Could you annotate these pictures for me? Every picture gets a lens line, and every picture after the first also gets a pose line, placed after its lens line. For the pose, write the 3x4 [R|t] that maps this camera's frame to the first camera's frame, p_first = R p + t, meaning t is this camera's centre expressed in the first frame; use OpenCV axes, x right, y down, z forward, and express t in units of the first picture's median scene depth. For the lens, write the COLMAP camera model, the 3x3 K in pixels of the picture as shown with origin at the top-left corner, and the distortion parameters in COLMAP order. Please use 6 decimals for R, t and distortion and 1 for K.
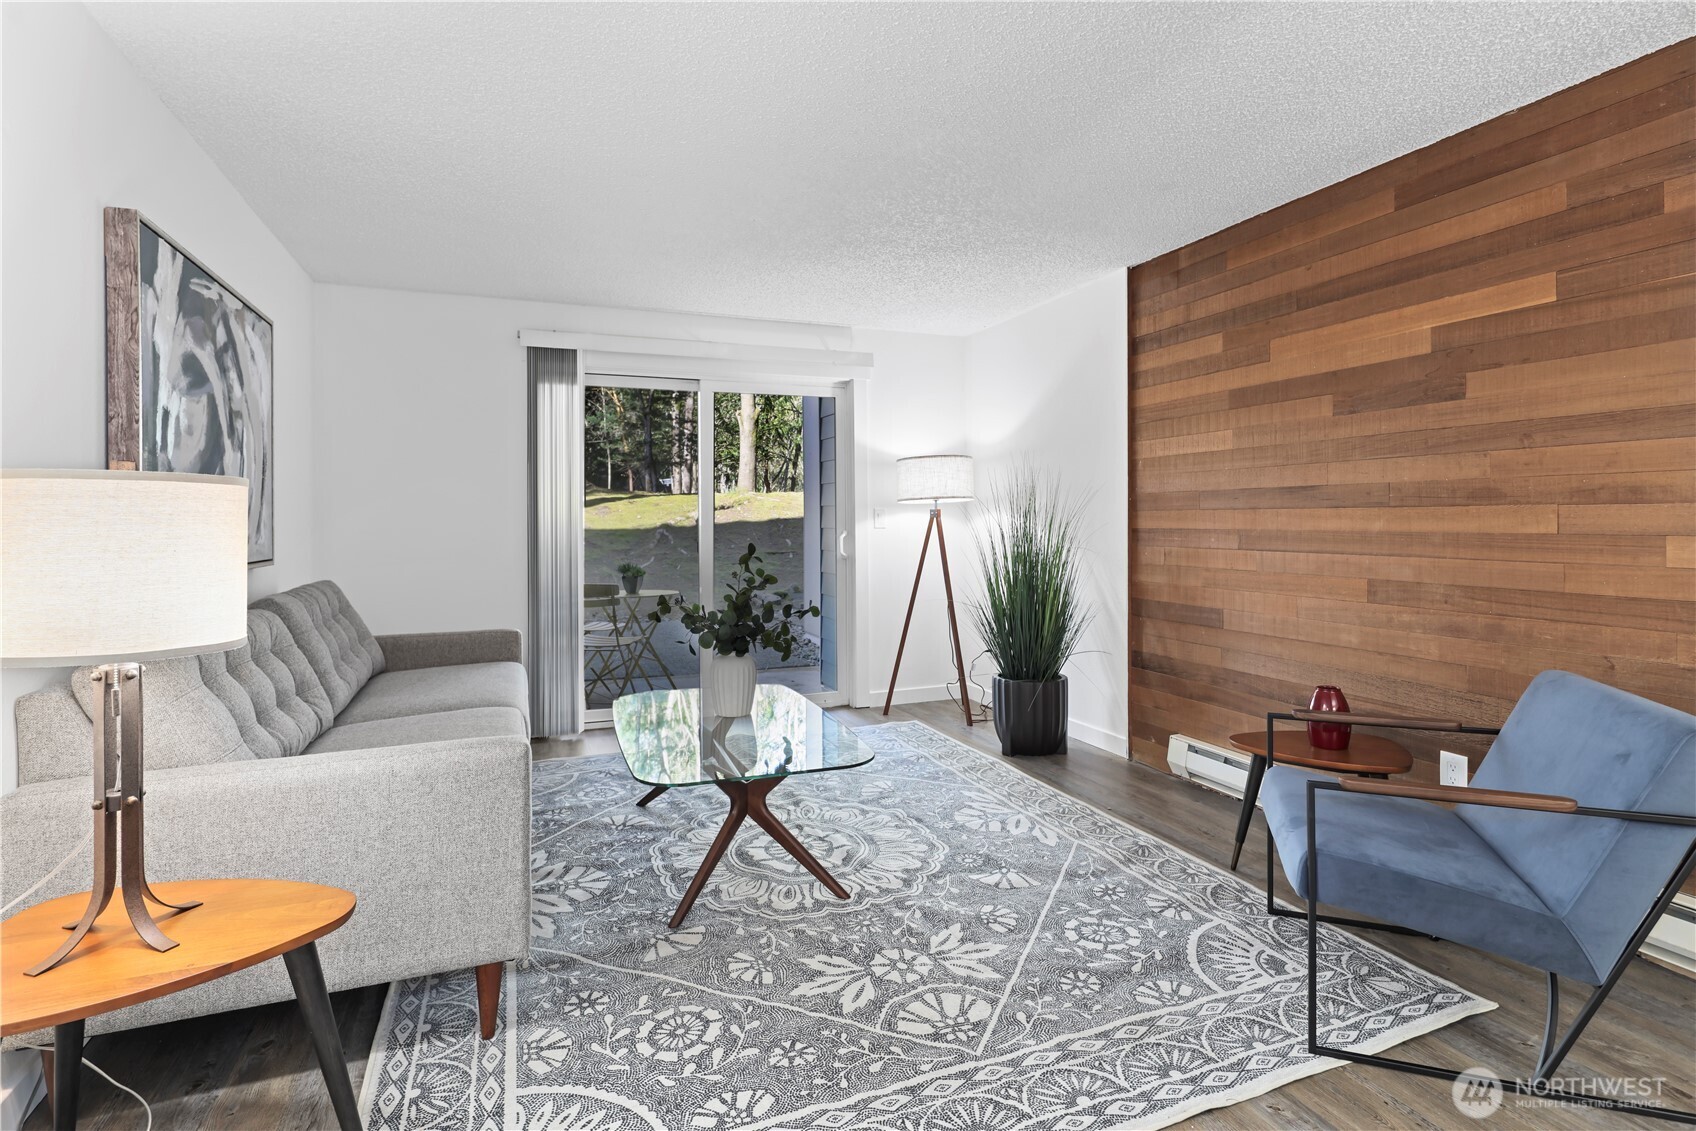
lens RADIAL K [[835.9, 0, 842.8], [0, 835.9, 521.6], [0, 0, 1]] dist [0.001563, -0.000536]
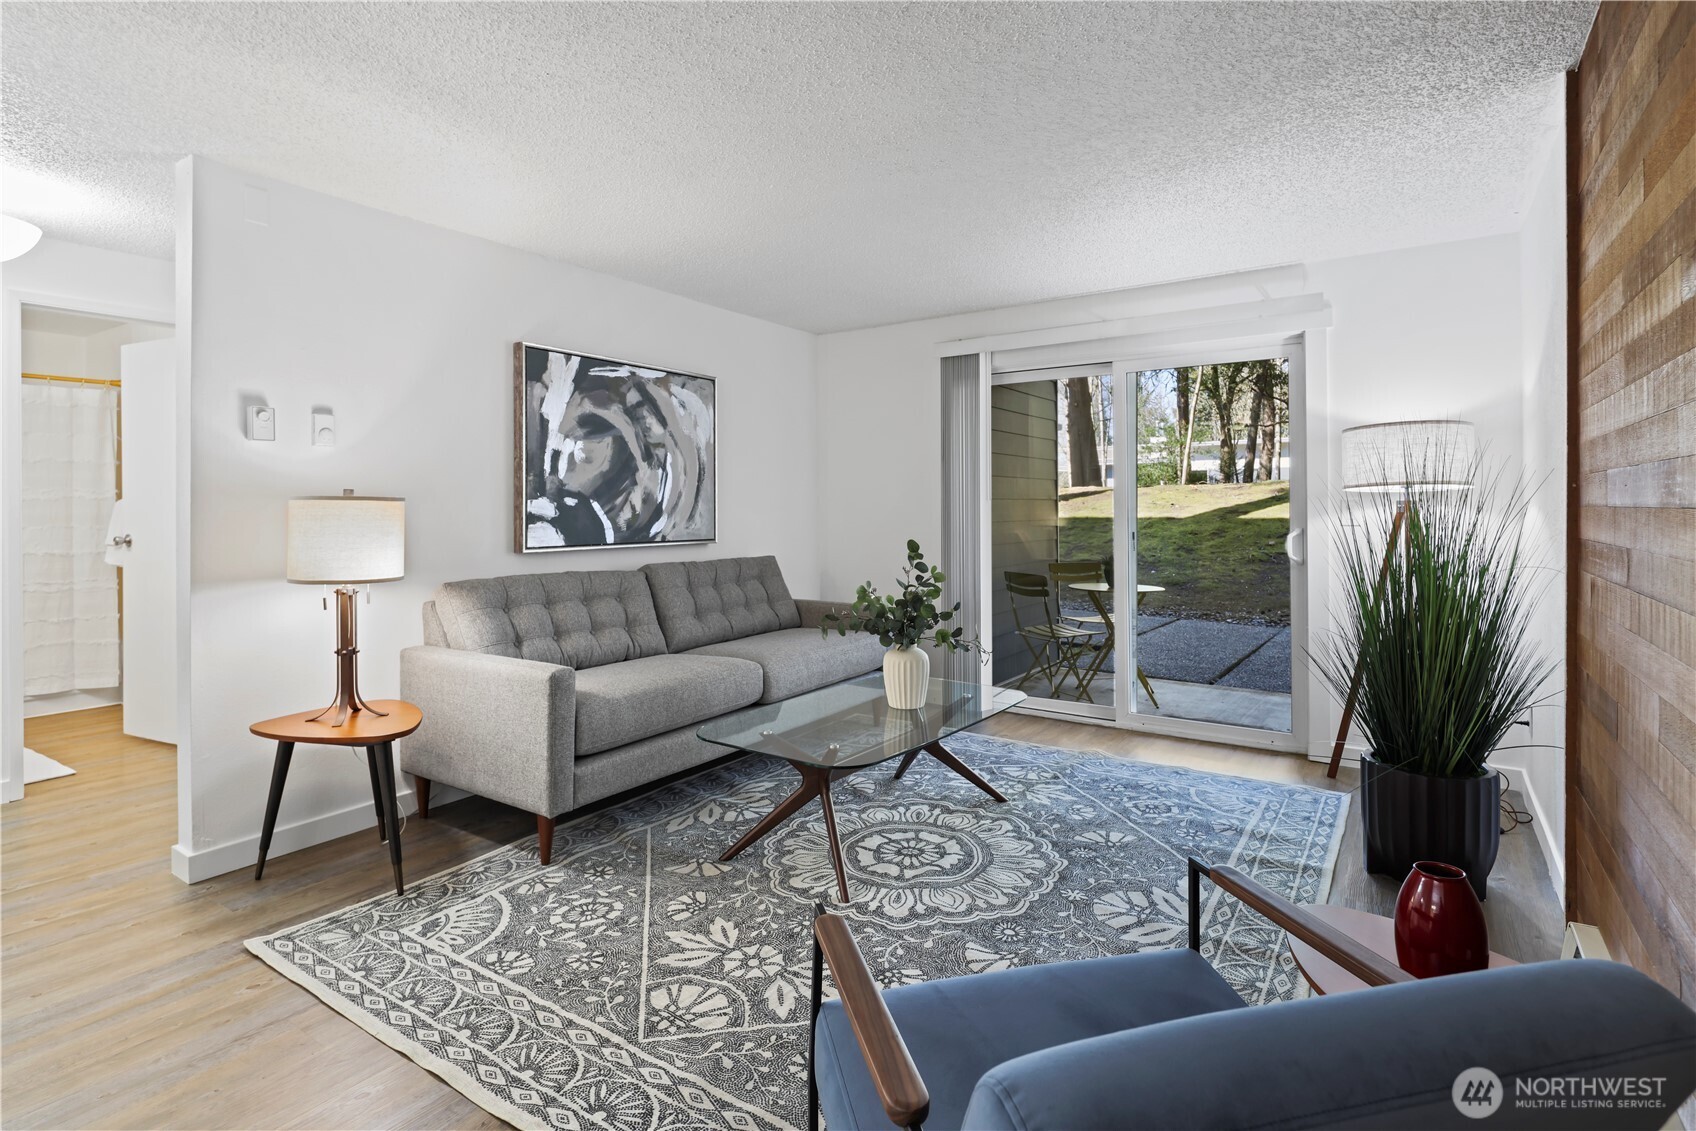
lens RADIAL K [[838.3, 0, 853.6], [0, 838.3, 511.6], [0, 0, 1]] dist [0.001667, 0.000100]
pose [[0.569857, 0.009060, -0.821694, 0.756378], [-0.003234, 0.999956, 0.008783, -0.019376], [0.821737, -0.002348, 0.569861, 0.406969]]
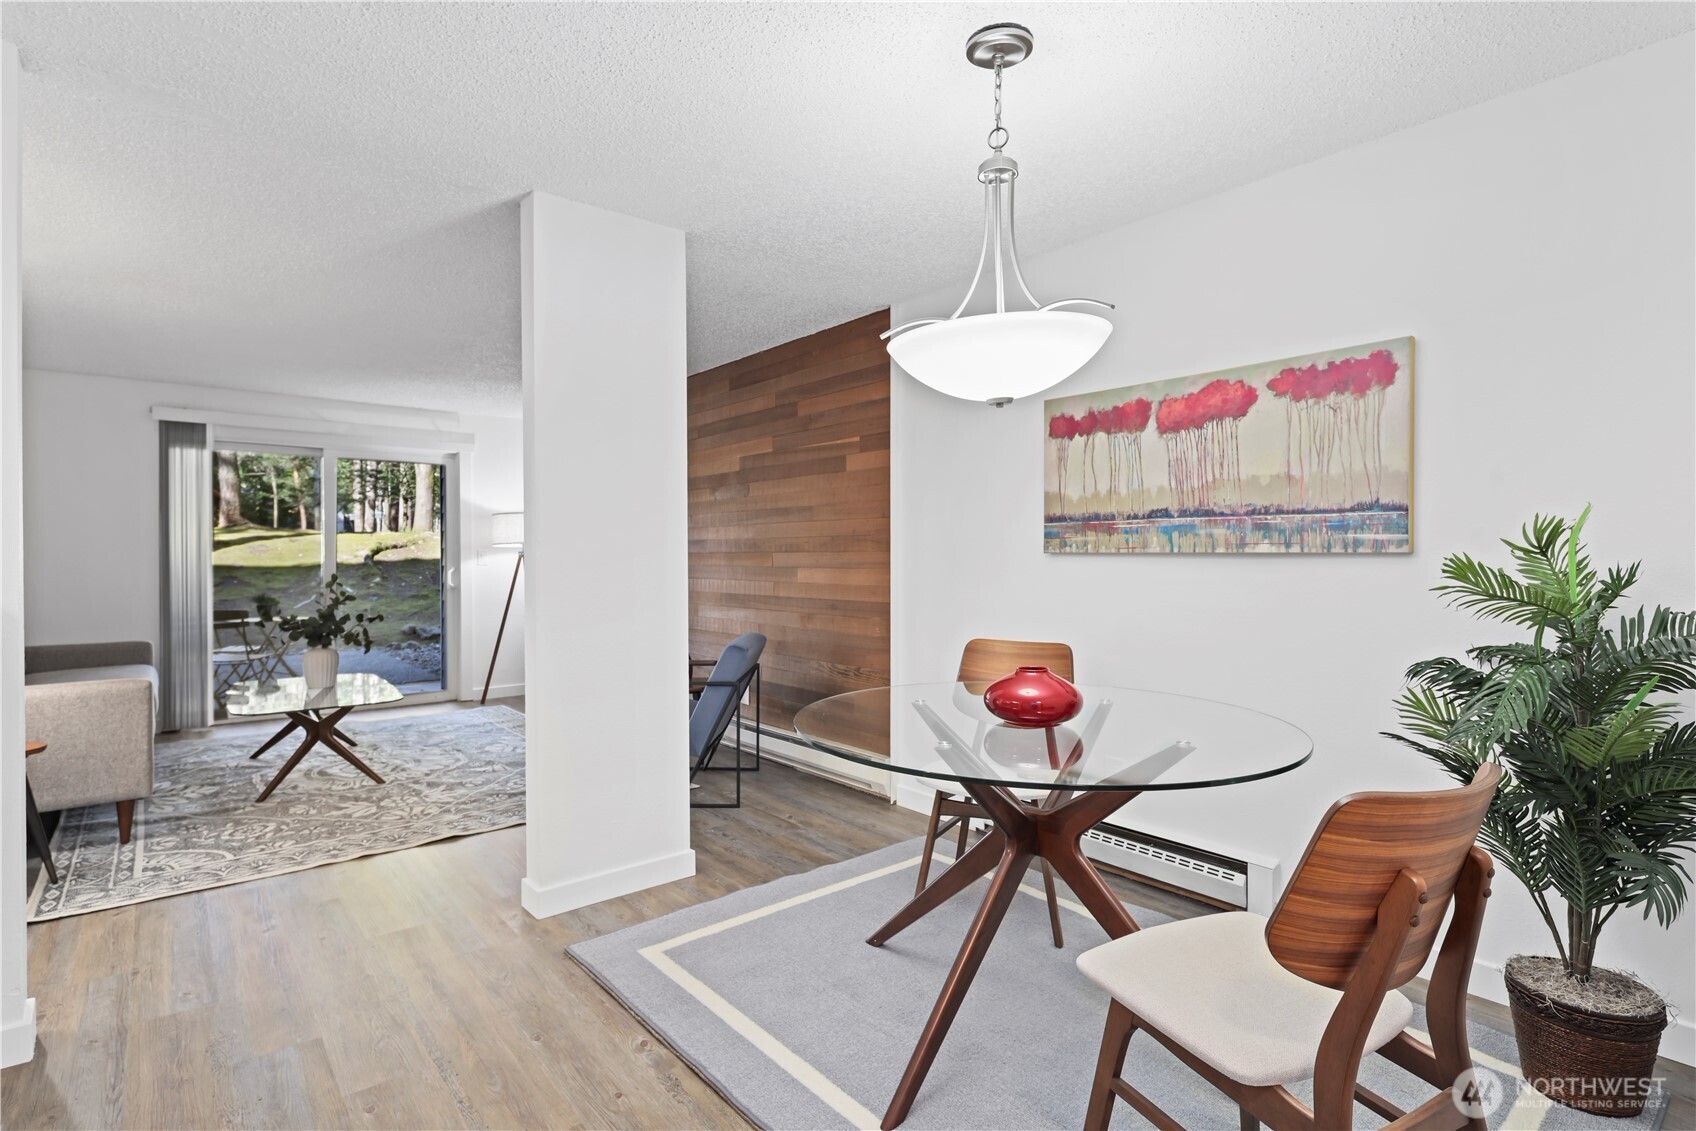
lens RADIAL K [[826.0, 0, 843.1], [0, 826.0, 562.1], [0, 0, 1]] dist [-0.000906, -0.001451]
pose [[0.948928, 0.002607, 0.315483, 0.329660], [-0.002759, 0.999996, 0.000034, 0.002025], [-0.315481, -0.000903, 0.948931, -0.801256]]
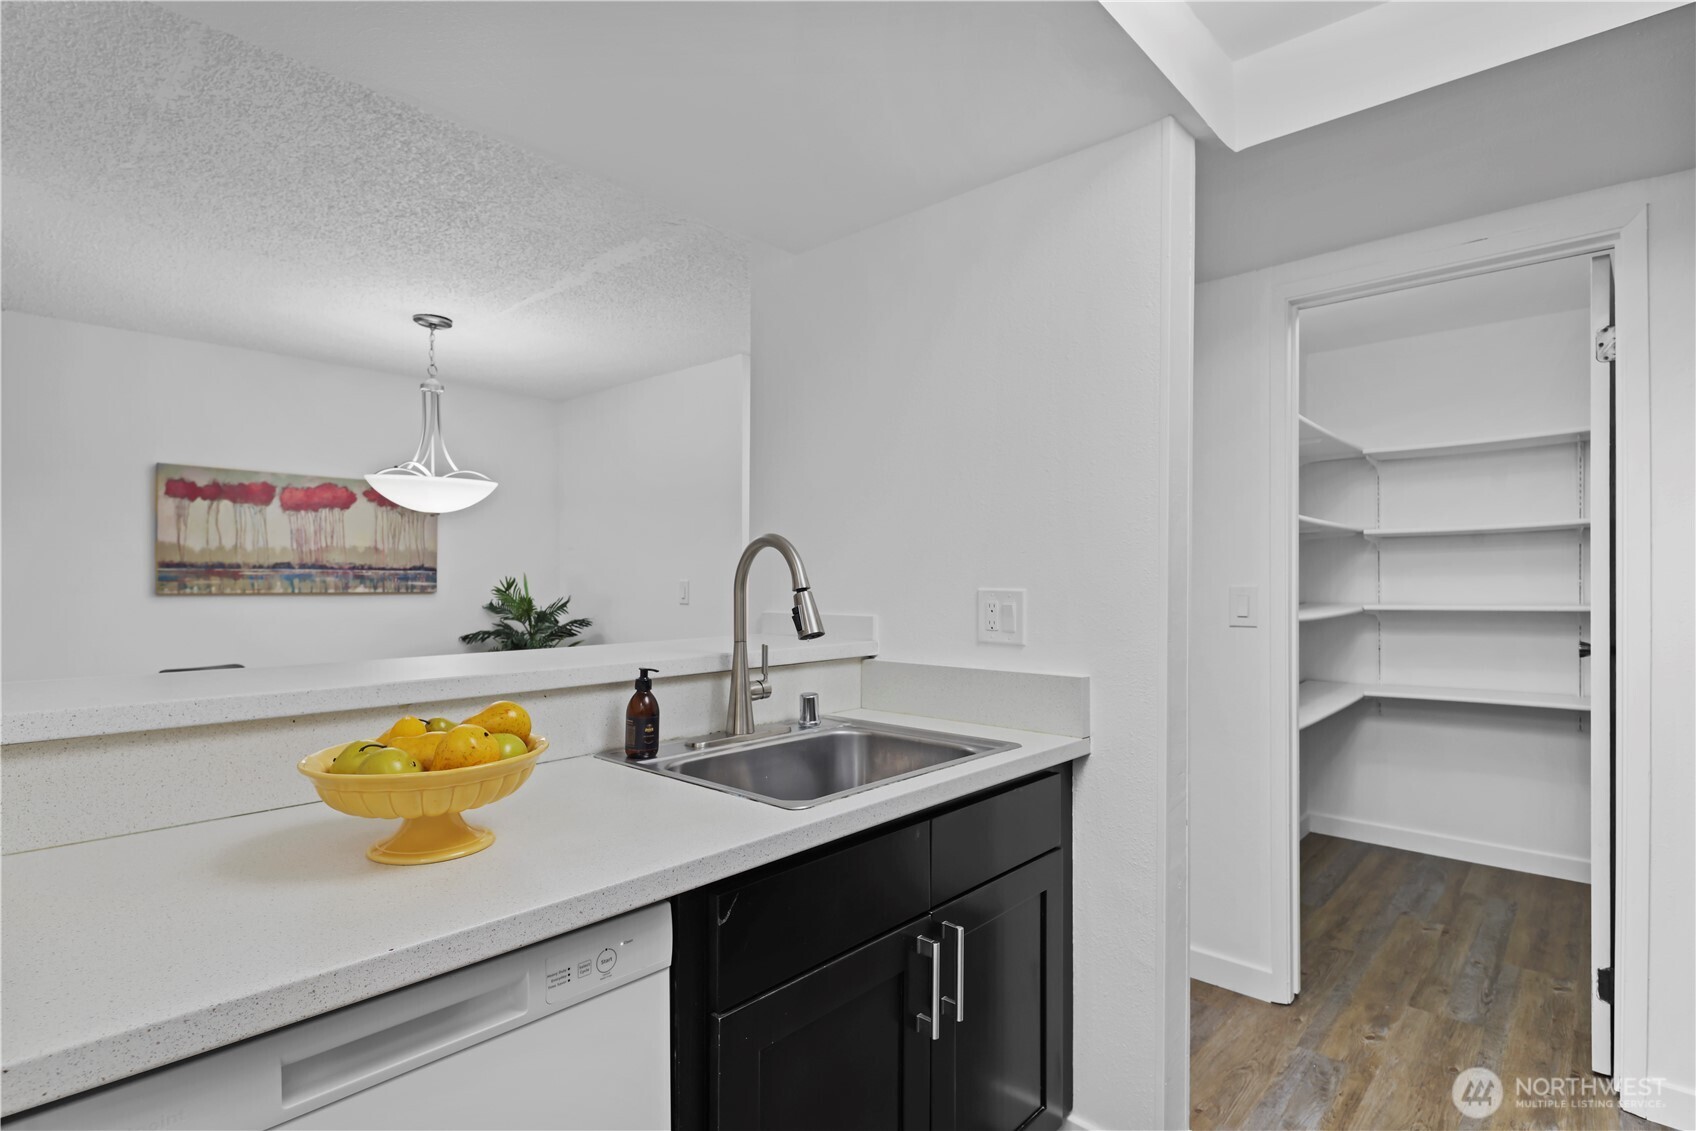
lens RADIAL K [[854.2, 0, 850.4], [0, 854.2, 576.1], [0, 0, 1]] dist [0.000806, -0.000083]
pose [[-0.443087, 0.010764, 0.896414, -0.772242], [0.008452, 0.999934, -0.007830, -0.019812], [-0.896439, 0.004107, -0.443148, -0.190366]]
